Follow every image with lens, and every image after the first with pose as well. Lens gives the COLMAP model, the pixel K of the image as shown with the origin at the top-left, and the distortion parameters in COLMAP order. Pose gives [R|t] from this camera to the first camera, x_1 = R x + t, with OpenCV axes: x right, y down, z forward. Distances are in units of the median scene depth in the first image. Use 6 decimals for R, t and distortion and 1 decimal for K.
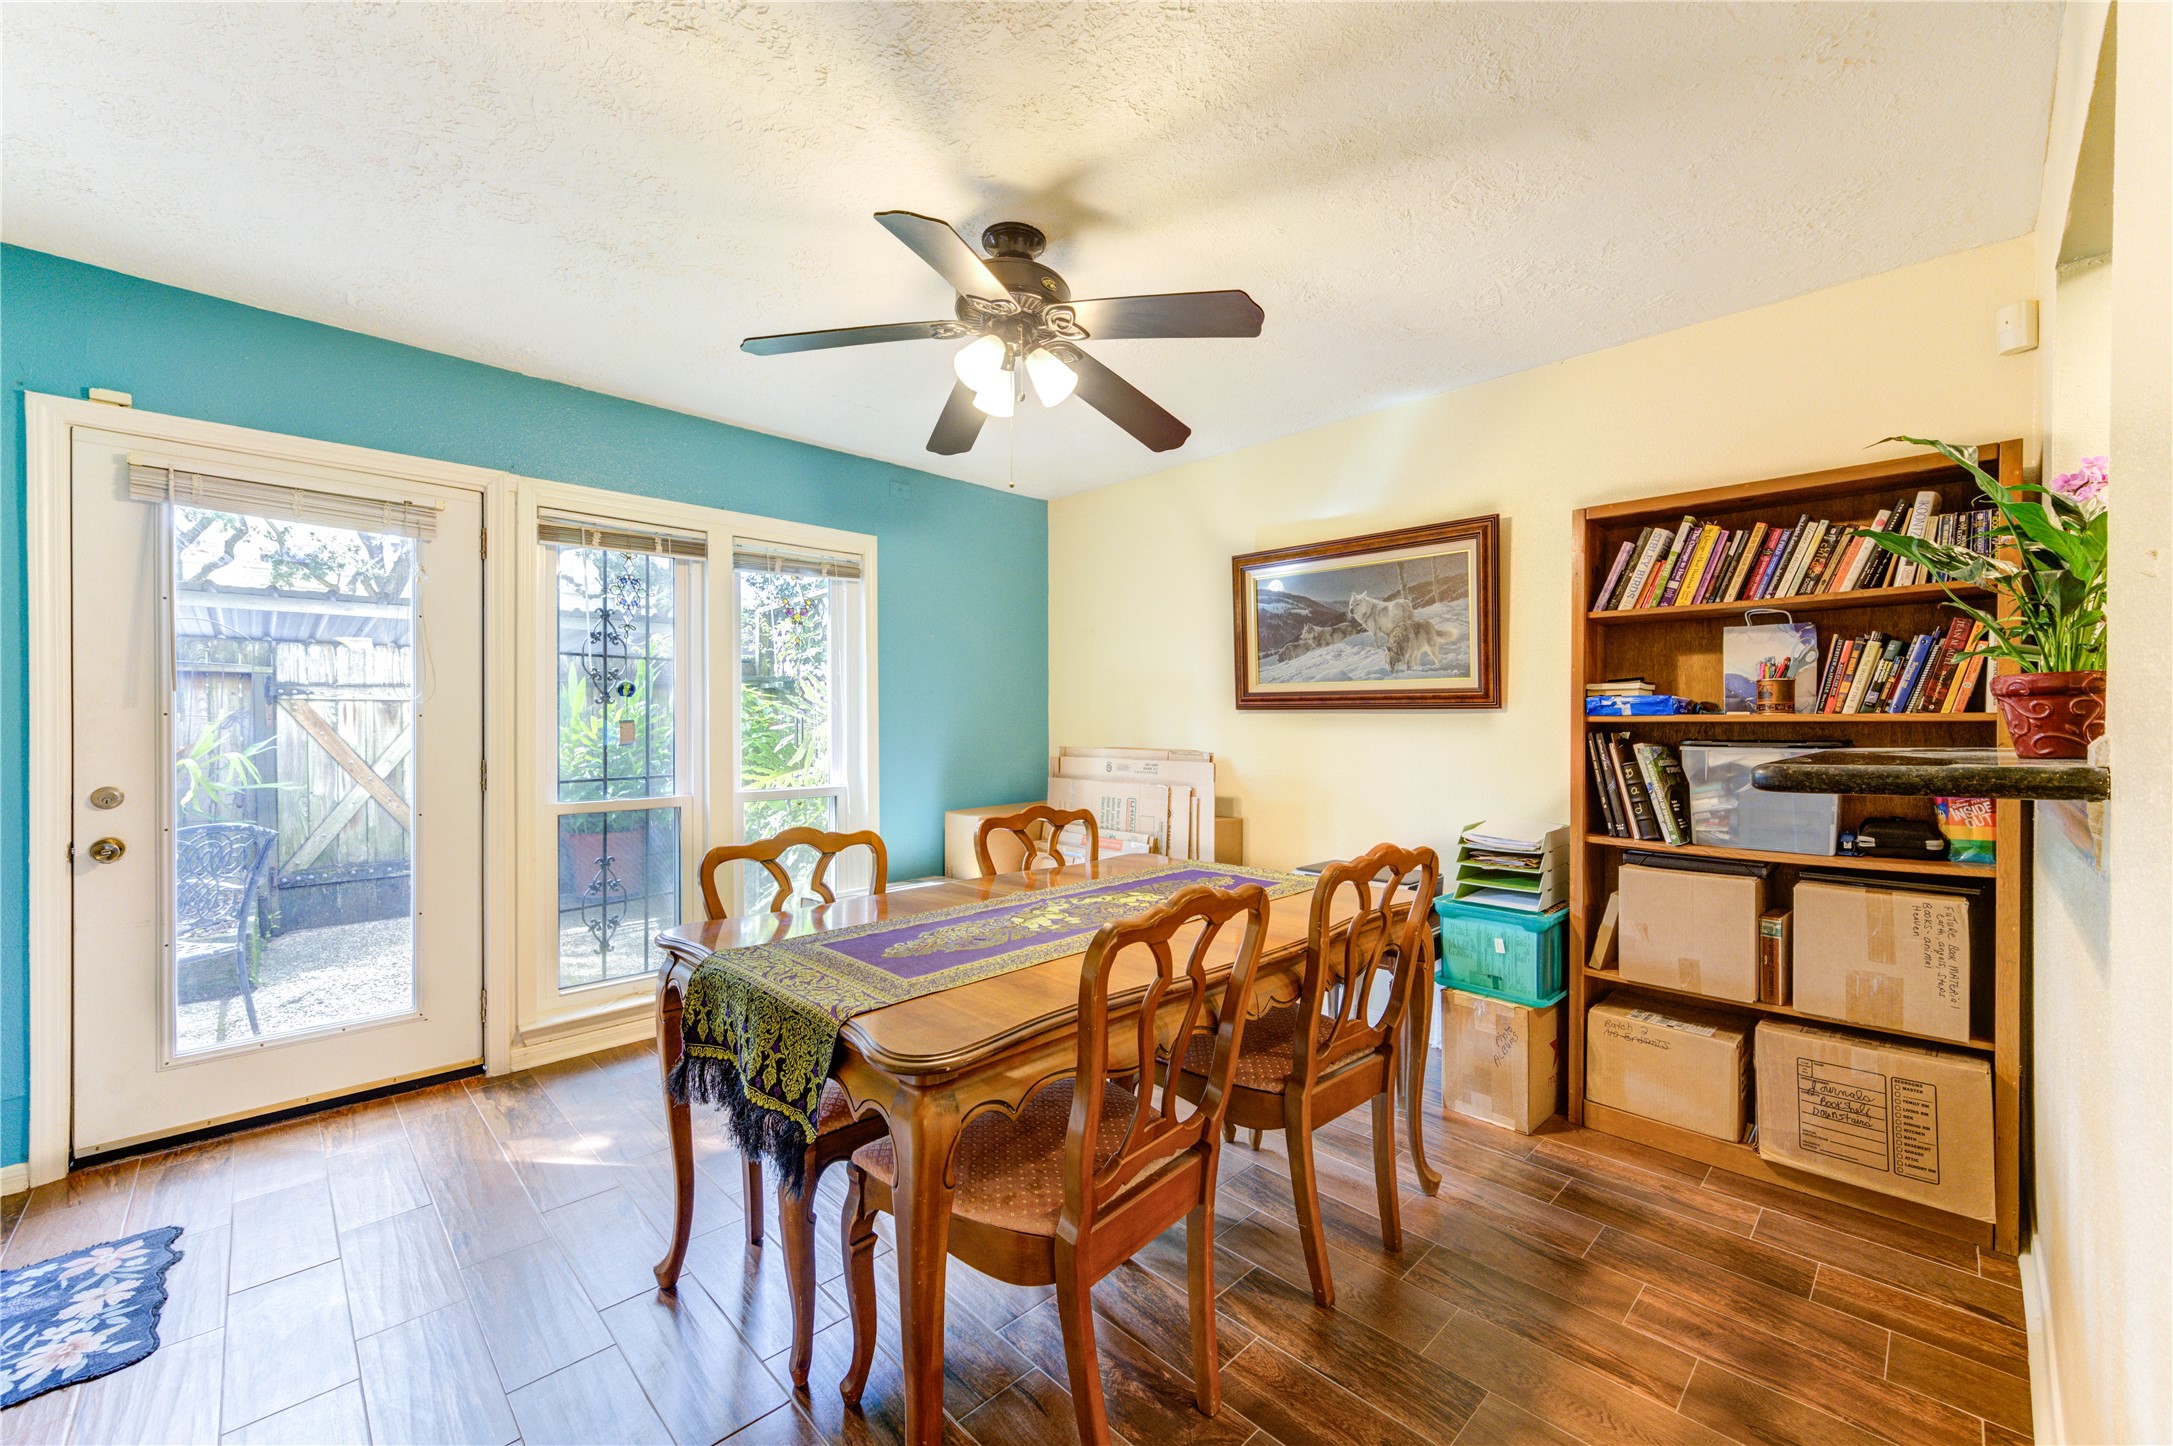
lens RADIAL K [[850.1, 0, 1088.0], [0, 850.1, 725.8], [0, 0, 1]] dist [0.000814, 0.000020]
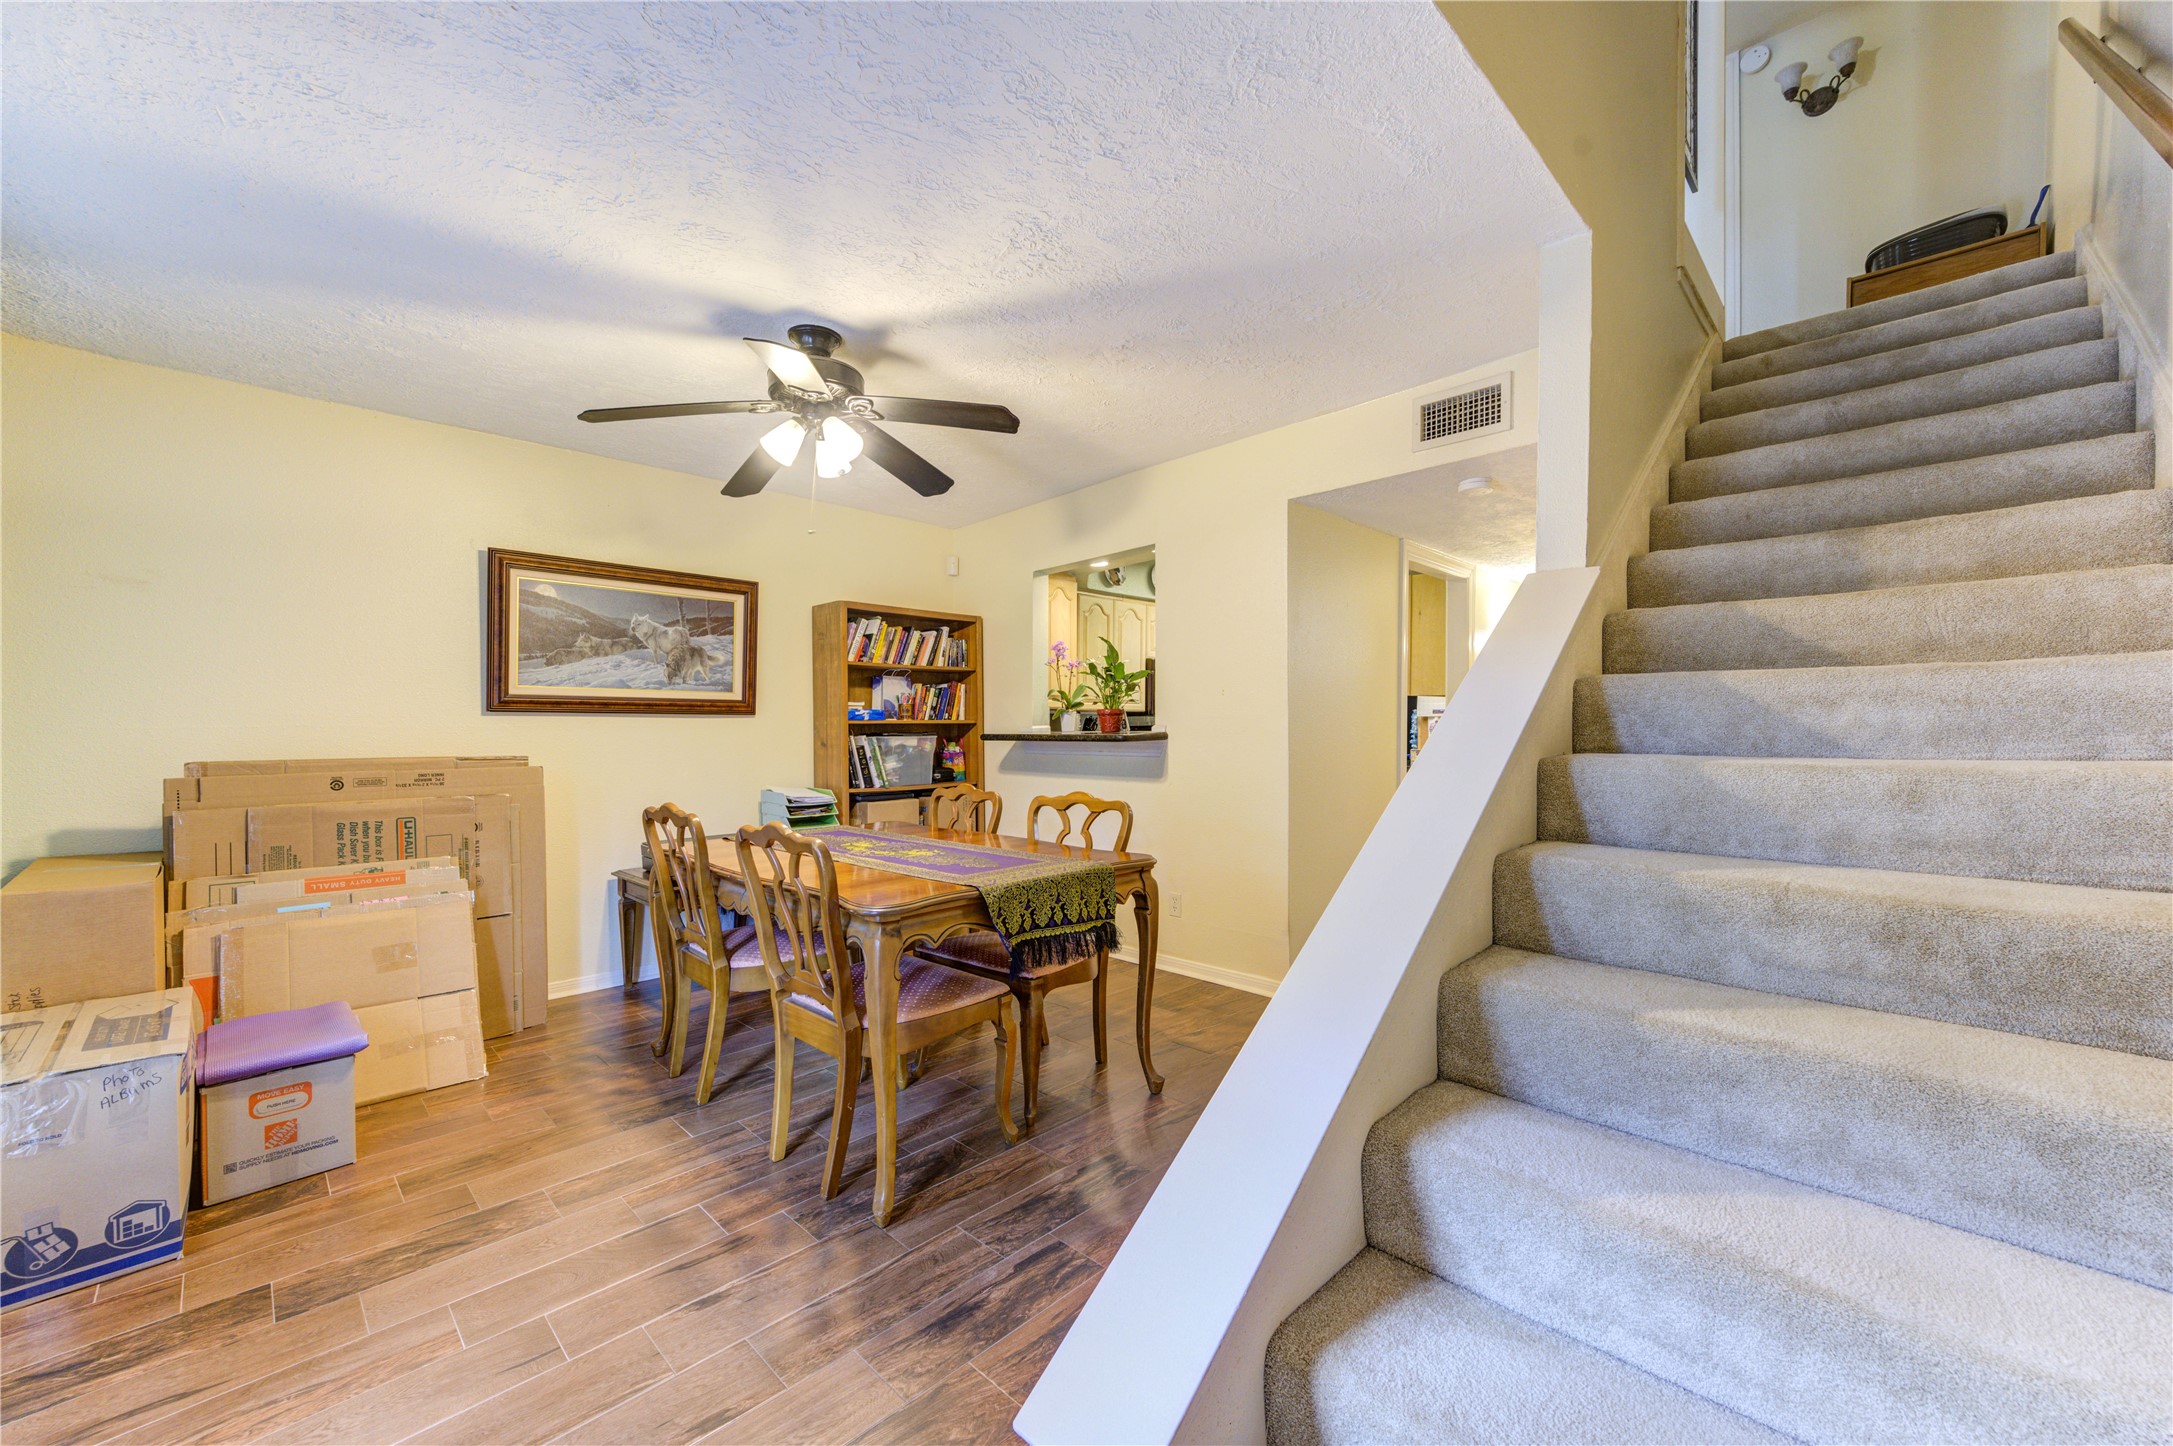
lens RADIAL K [[850.1, 0, 1084.6], [0, 850.1, 730.7], [0, 0, 1]] dist [0.000814, 0.000020]
pose [[-0.008310, 0.003010, 0.999961, -0.879964], [0.015214, 0.999880, -0.002883, 0.017398], [-0.999850, 0.015190, -0.008355, 0.402626]]
